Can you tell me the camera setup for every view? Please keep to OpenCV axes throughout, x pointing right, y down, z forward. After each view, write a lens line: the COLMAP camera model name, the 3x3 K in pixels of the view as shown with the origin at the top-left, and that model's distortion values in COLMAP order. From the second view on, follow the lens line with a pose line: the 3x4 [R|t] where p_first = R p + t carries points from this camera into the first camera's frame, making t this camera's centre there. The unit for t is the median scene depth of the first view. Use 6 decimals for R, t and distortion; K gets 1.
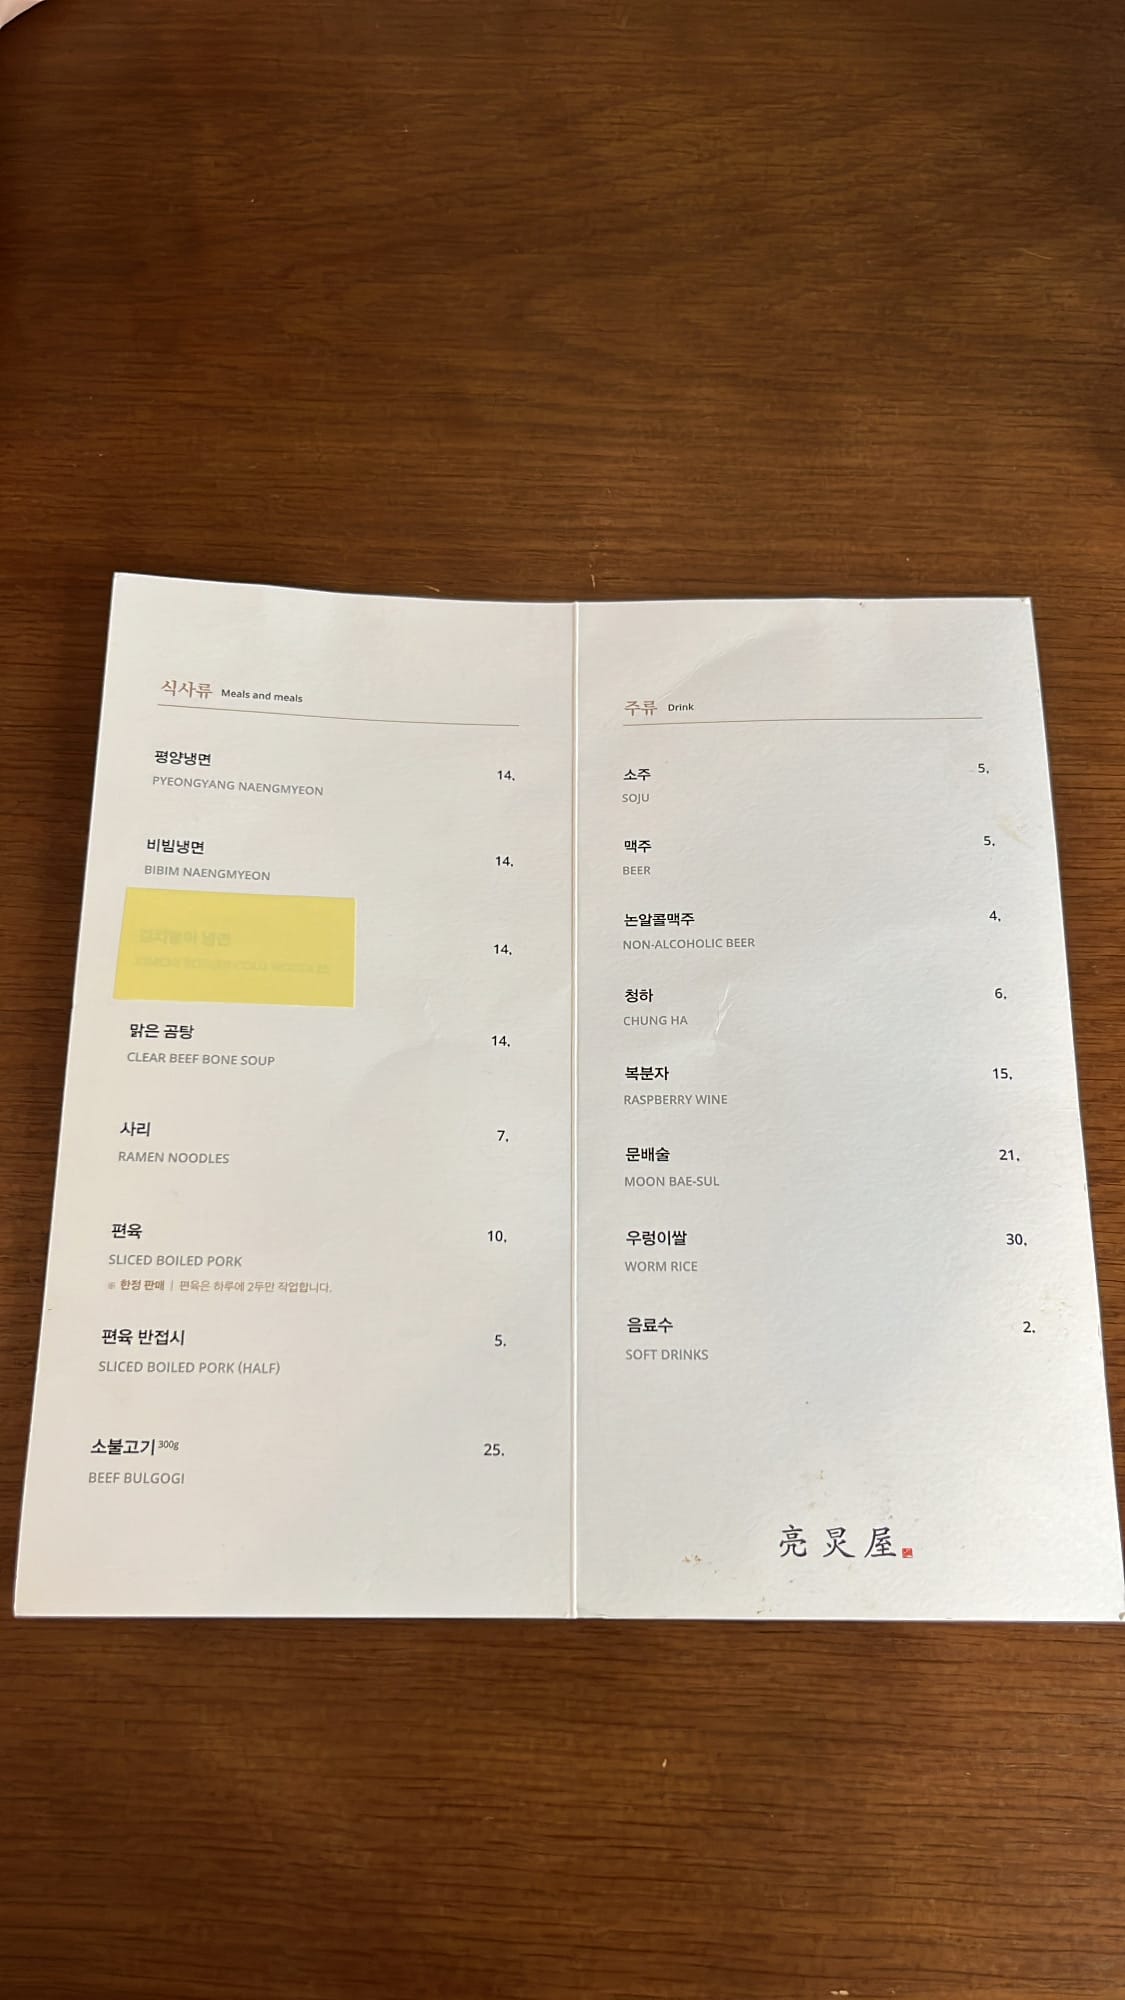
lens RADIAL K [[1613.6, 0, 561.9], [0, 1613.6, 1000.2], [0, 0, 1]] dist [0.051167, -0.074689]
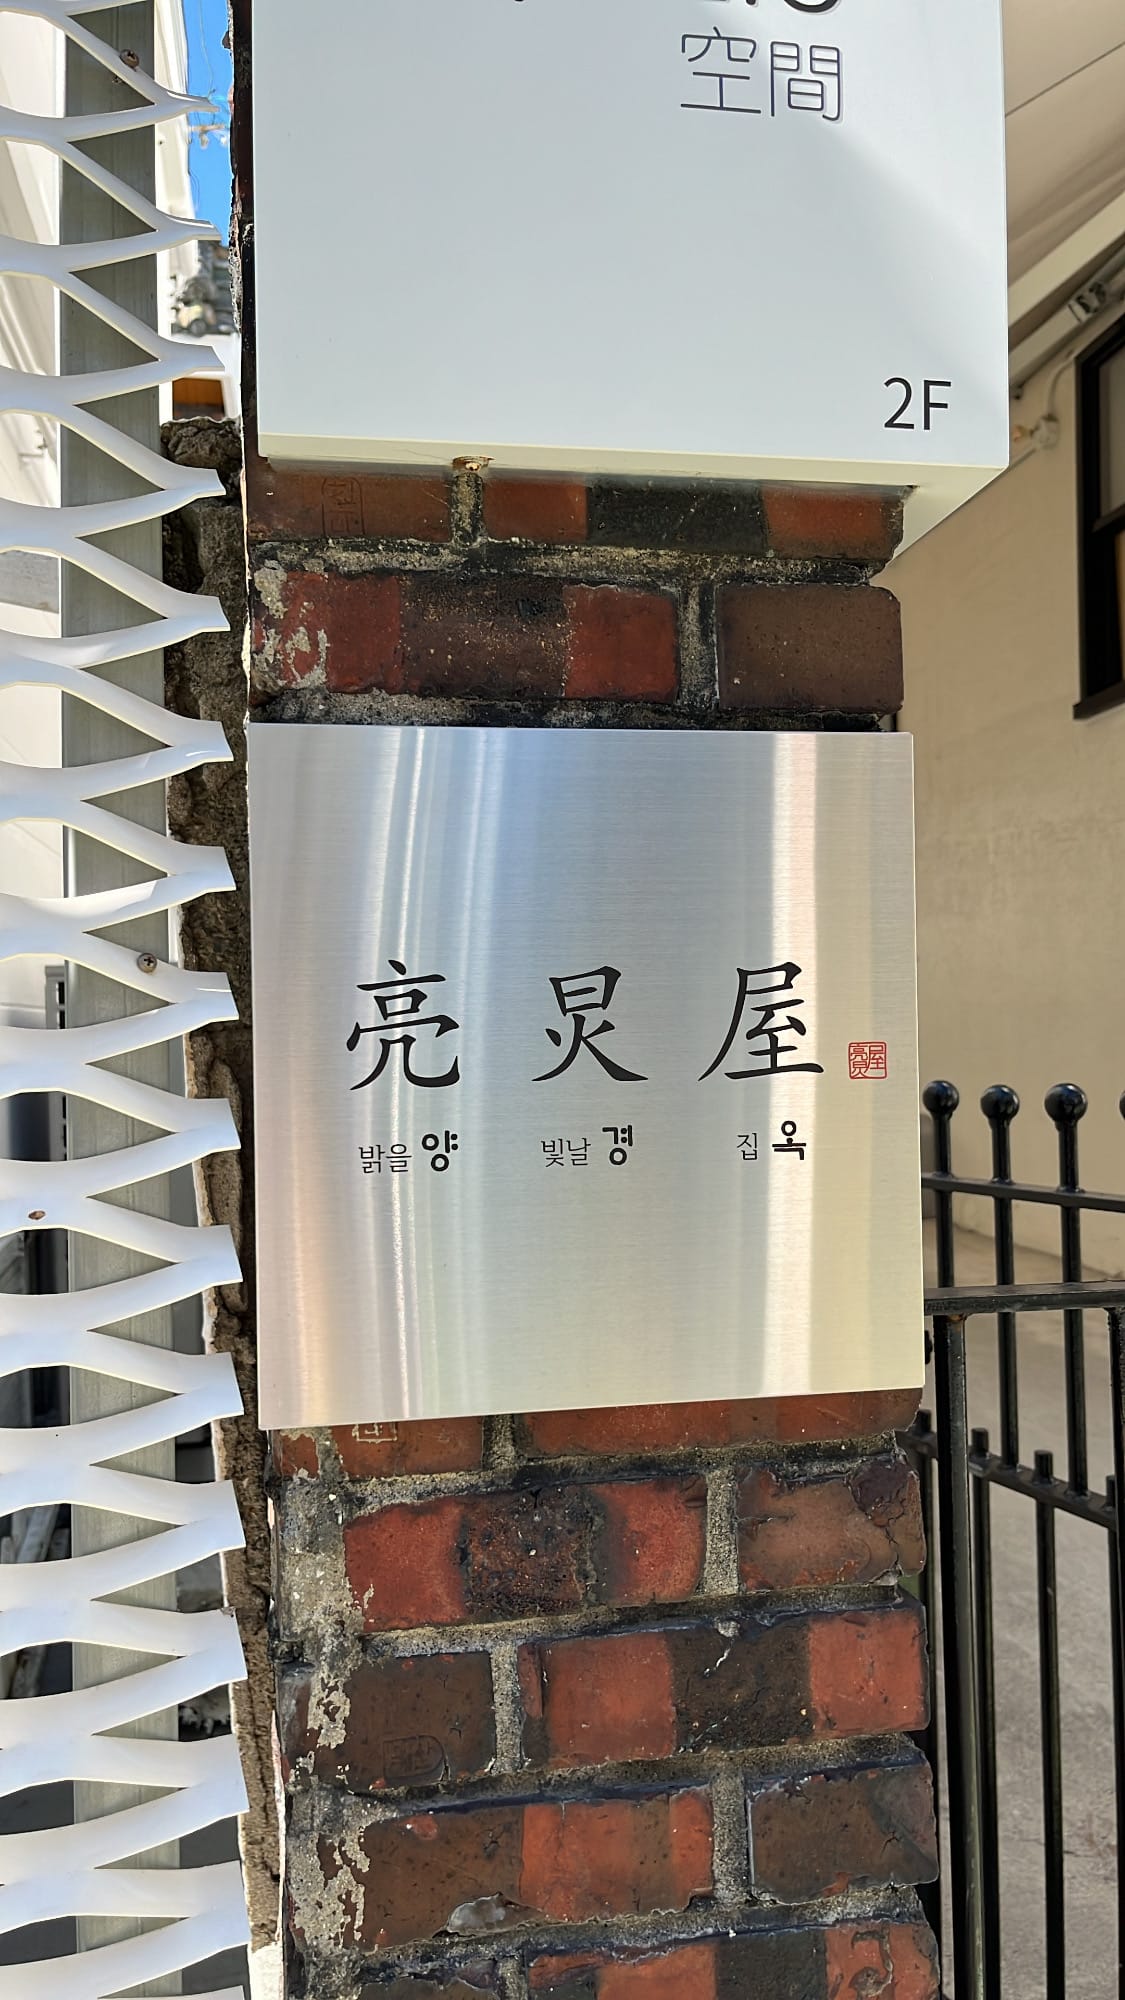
lens RADIAL K [[1613.6, 0, 563.3], [0, 1613.6, 999.8], [0, 0, 1]] dist [0.051167, -0.074689]
pose [[0.989748, -0.018074, 0.141676, 0.132189], [-0.024424, 0.955930, 0.292577, 0.259806], [-0.140720, -0.293038, 0.945688, 0.773333]]
